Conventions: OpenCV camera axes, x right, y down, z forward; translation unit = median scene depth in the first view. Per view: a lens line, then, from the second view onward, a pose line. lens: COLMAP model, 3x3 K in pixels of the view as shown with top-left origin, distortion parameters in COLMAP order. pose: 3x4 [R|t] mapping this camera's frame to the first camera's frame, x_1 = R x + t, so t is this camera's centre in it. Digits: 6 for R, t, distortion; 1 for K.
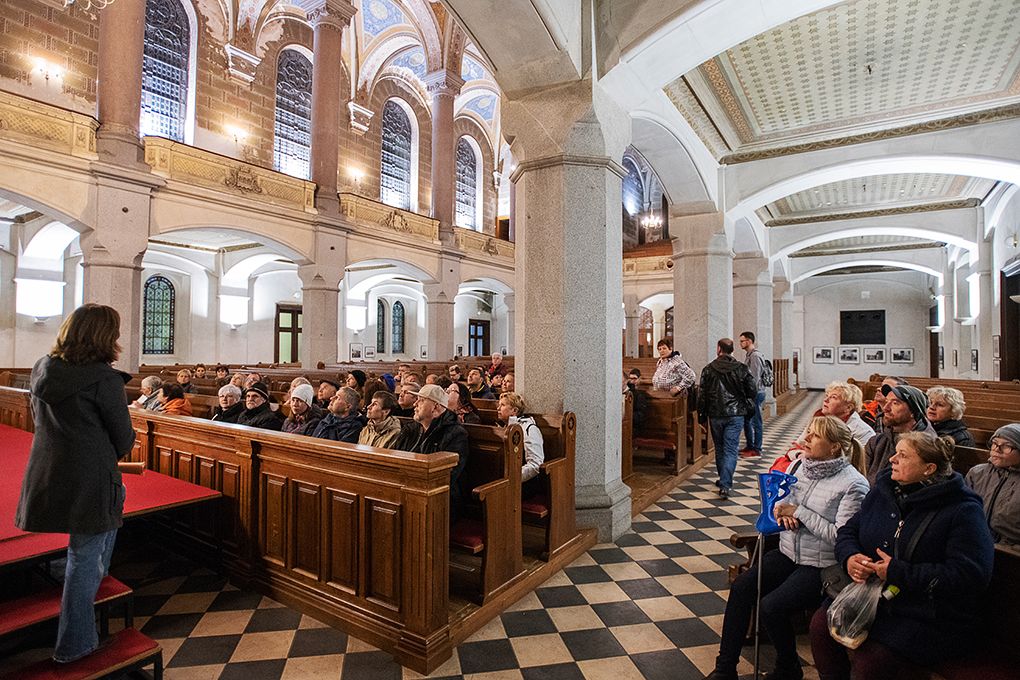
lens RADIAL K [[524.7, 0, 510.0], [0, 524.7, 340.0], [0, 0, 1]] dist [-0.048747, -0.000306]
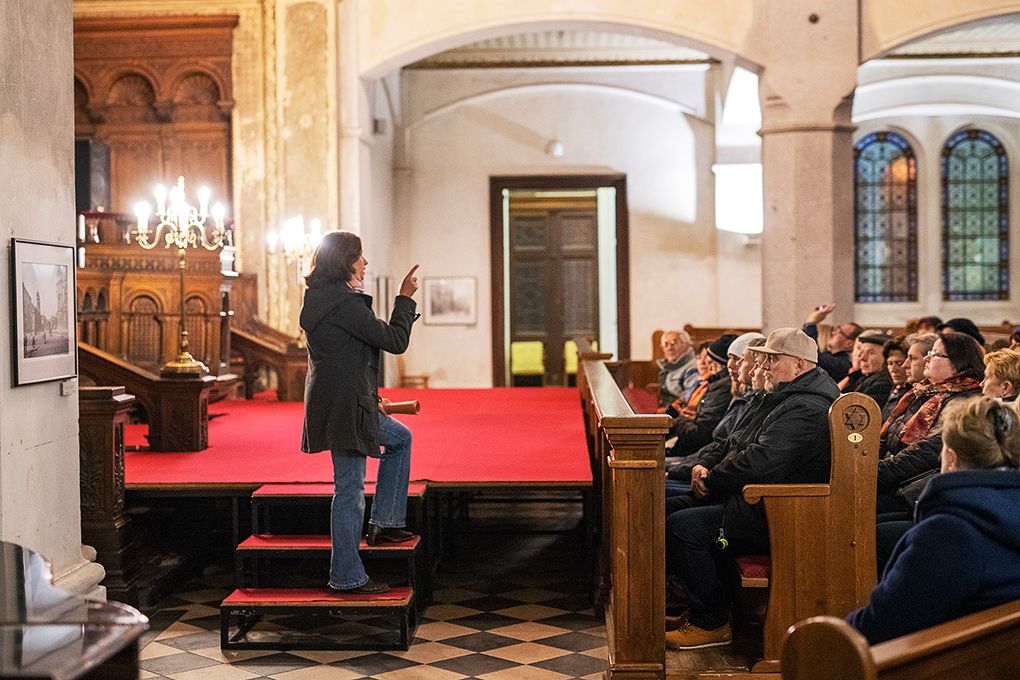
lens RADIAL K [[1465.3, 0, 510.0], [0, 1465.3, 340.0], [0, 0, 1]] dist [-0.026777, -0.030685]
pose [[0.500410, 0.011058, -0.865718, 0.307984], [0.031249, 0.999036, 0.030823, 0.012634], [0.865224, -0.042477, 0.499582, -0.020799]]
